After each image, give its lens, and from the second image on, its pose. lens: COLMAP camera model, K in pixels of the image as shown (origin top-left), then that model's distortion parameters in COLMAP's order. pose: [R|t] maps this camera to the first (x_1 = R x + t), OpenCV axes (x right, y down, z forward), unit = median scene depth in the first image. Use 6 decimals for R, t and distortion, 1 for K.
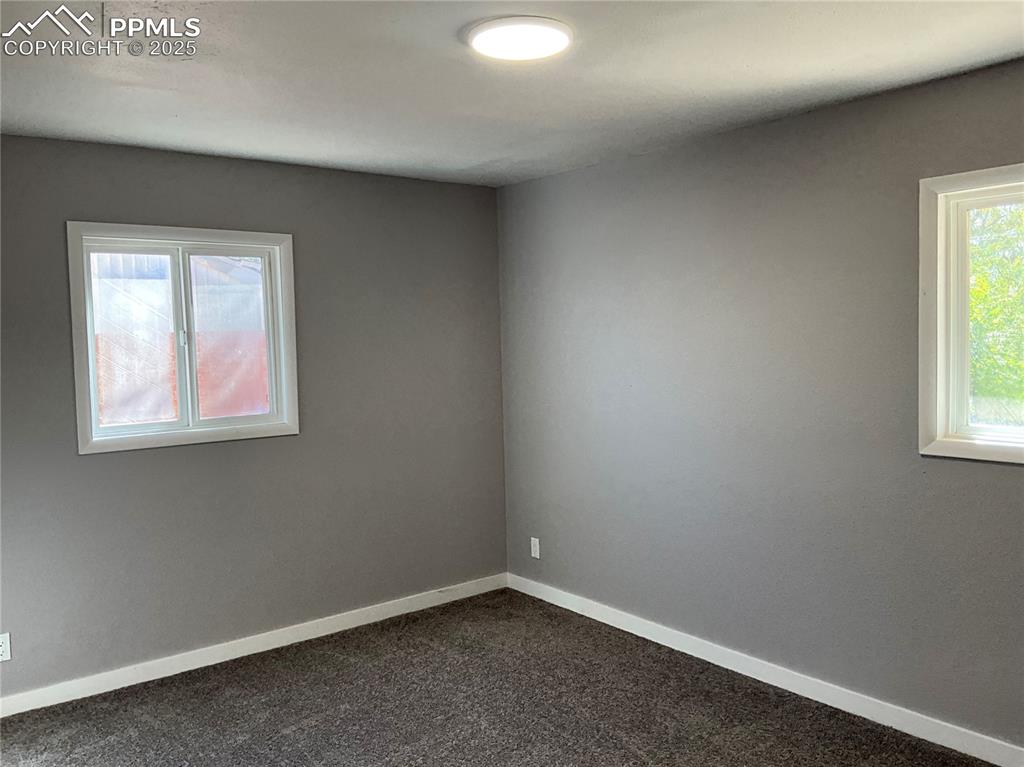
lens RADIAL K [[848.9, 0, 501.9], [0, 848.9, 382.9], [0, 0, 1]] dist [0.066811, -0.105798]
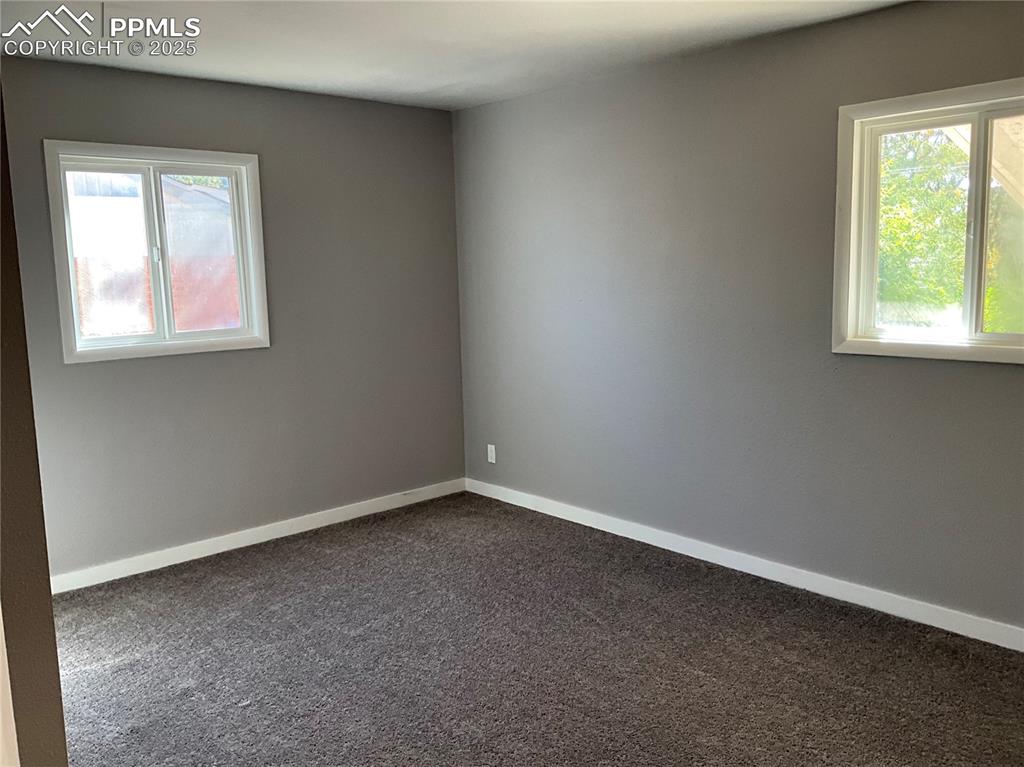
lens RADIAL K [[848.9, 0, 501.5], [0, 848.9, 383.1], [0, 0, 1]] dist [0.066811, -0.105798]
pose [[0.997774, -0.011022, 0.065766, -0.023353], [0.005913, 0.996984, 0.077378, 0.027439], [-0.066421, -0.076817, 0.994830, -0.089487]]
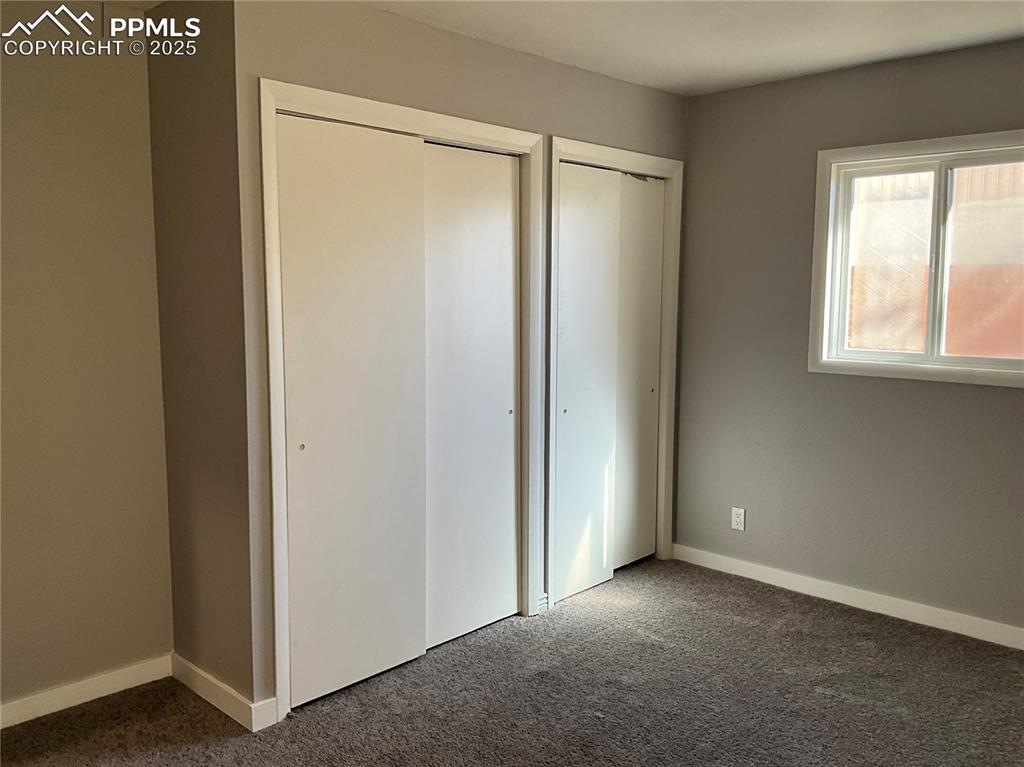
lens RADIAL K [[848.9, 0, 509.6], [0, 848.9, 383.0], [0, 0, 1]] dist [0.066811, -0.105798]
pose [[0.149446, 0.139129, -0.978932, 0.490127], [-0.060753, 0.989472, 0.131353, -0.020075], [0.986902, 0.039843, 0.156326, 0.447539]]
